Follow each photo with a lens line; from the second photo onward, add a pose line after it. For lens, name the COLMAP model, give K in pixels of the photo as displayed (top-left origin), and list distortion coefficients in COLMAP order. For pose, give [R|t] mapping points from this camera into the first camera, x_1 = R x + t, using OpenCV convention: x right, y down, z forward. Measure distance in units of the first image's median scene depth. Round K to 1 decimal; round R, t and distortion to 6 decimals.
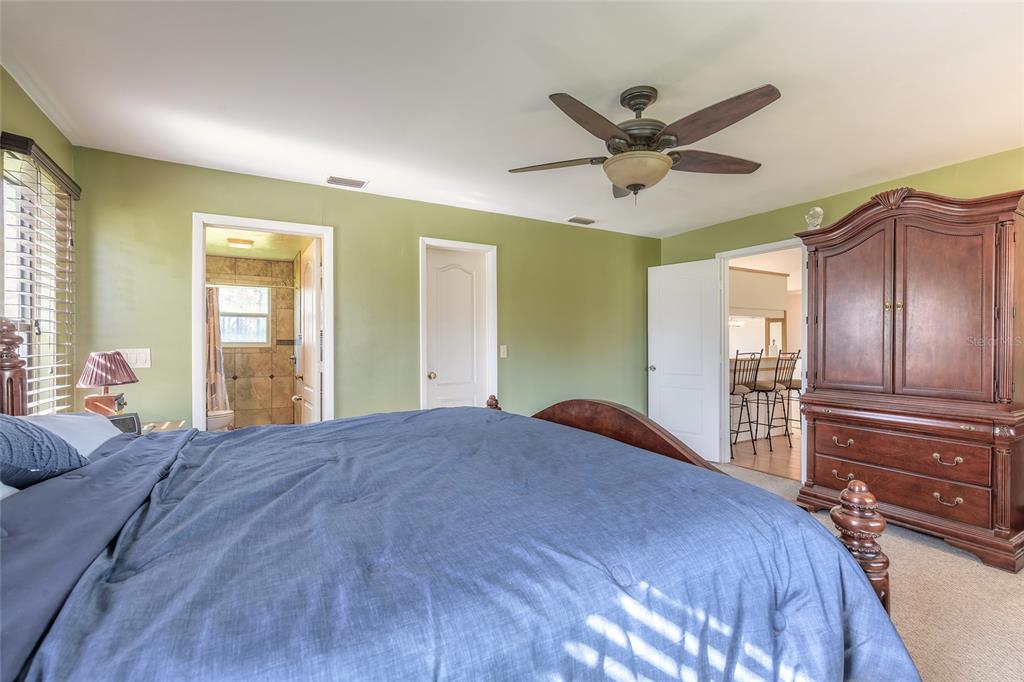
lens RADIAL K [[477.5, 0, 508.6], [0, 477.5, 347.6], [0, 0, 1]] dist [-0.000439, -0.001685]
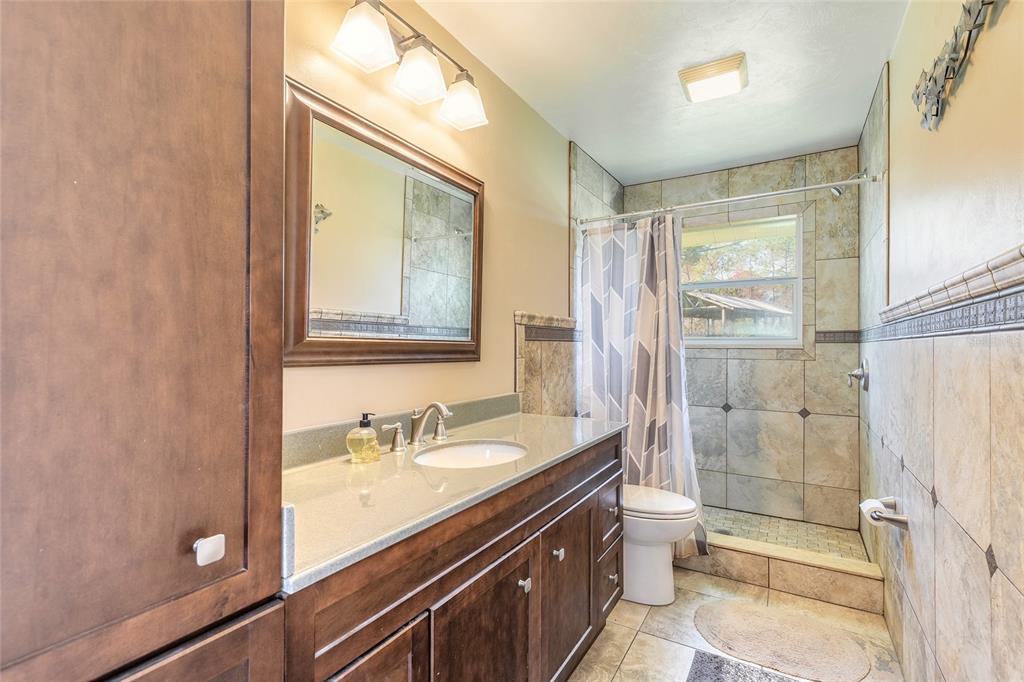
lens RADIAL K [[477.5, 0, 508.3], [0, 477.5, 344.1], [0, 0, 1]] dist [-0.000439, -0.001685]
pose [[0.507021, -0.000420, -0.861934, -0.252715], [-0.007236, 0.999963, -0.004744, 0.000035], [0.861903, 0.008643, 0.506999, 0.537186]]
